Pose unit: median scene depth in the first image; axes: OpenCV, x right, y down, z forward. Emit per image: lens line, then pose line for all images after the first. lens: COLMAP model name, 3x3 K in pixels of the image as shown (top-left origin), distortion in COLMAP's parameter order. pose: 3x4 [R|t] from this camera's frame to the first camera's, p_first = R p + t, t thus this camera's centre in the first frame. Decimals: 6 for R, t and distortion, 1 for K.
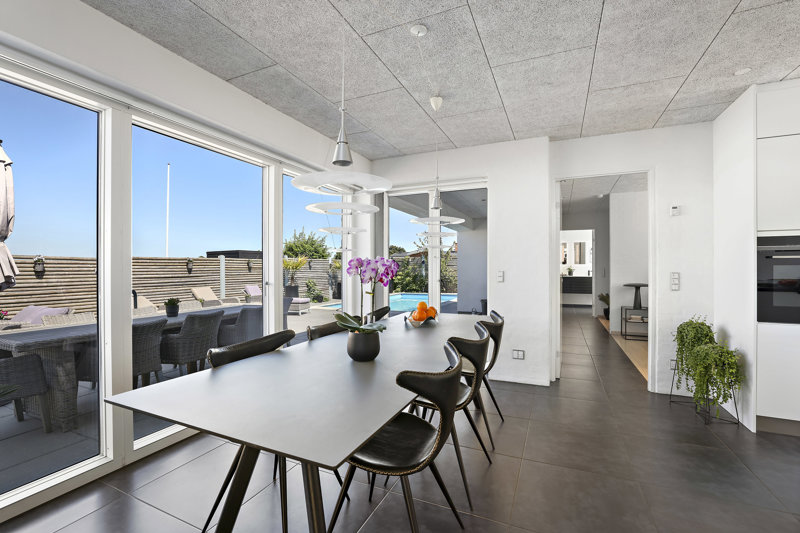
lens RADIAL K [[355.1, 0, 403.1], [0, 355.1, 267.9], [0, 0, 1]] dist [-0.027674, 0.010066]
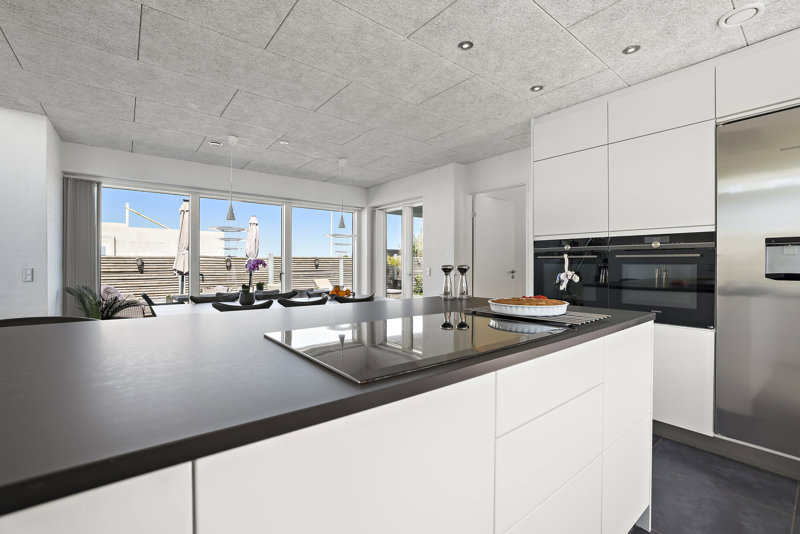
lens RADIAL K [[355.1, 0, 397.9], [0, 355.1, 268.6], [0, 0, 1]] dist [-0.027674, 0.010066]
pose [[0.887884, 0.008880, -0.459981, 0.753919], [-0.003959, 0.999924, 0.011661, -0.001549], [0.460049, -0.008533, 0.887852, -0.225038]]
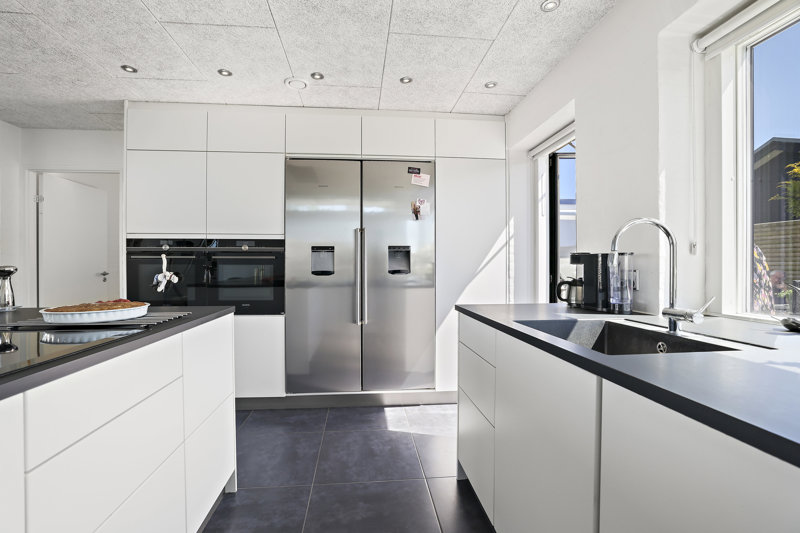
lens RADIAL K [[355.1, 0, 399.7], [0, 355.1, 268.0], [0, 0, 1]] dist [-0.027674, 0.010066]
pose [[0.873116, -0.001705, 0.487509, 0.794179], [-0.001134, 0.999984, 0.005528, -0.001282], [-0.487510, -0.005380, 0.873101, -0.258972]]
